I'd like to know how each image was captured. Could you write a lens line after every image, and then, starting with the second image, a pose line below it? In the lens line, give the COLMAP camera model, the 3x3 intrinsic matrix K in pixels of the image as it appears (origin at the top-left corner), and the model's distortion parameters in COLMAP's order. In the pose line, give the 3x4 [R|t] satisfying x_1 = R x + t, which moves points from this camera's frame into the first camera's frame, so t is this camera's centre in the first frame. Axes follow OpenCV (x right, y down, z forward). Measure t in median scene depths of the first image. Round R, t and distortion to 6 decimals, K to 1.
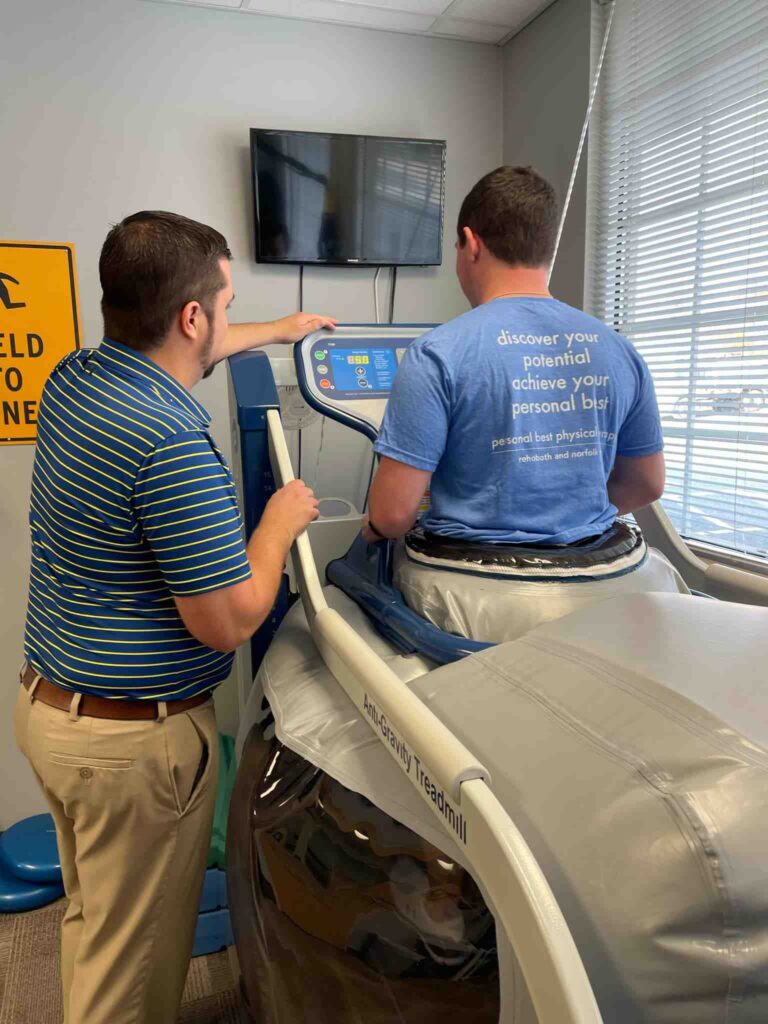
lens RADIAL K [[783.4, 0, 384.0], [0, 783.4, 512.0], [0, 0, 1]] dist [0.006041, 0.004991]
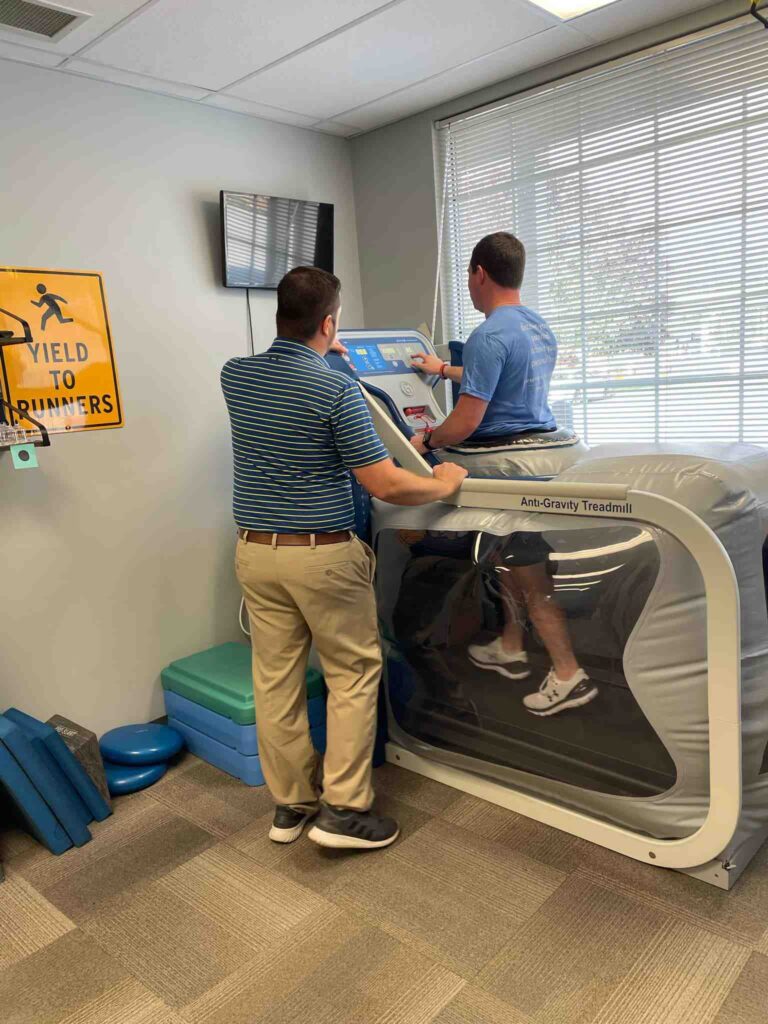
lens RADIAL K [[783.4, 0, 384.0], [0, 783.4, 512.0], [0, 0, 1]] dist [0.006041, 0.004991]
pose [[0.879032, -0.128911, 0.459004, -0.637105], [0.136509, 0.990497, 0.016753, 0.089479], [-0.456801, 0.047932, 0.888276, -0.336824]]
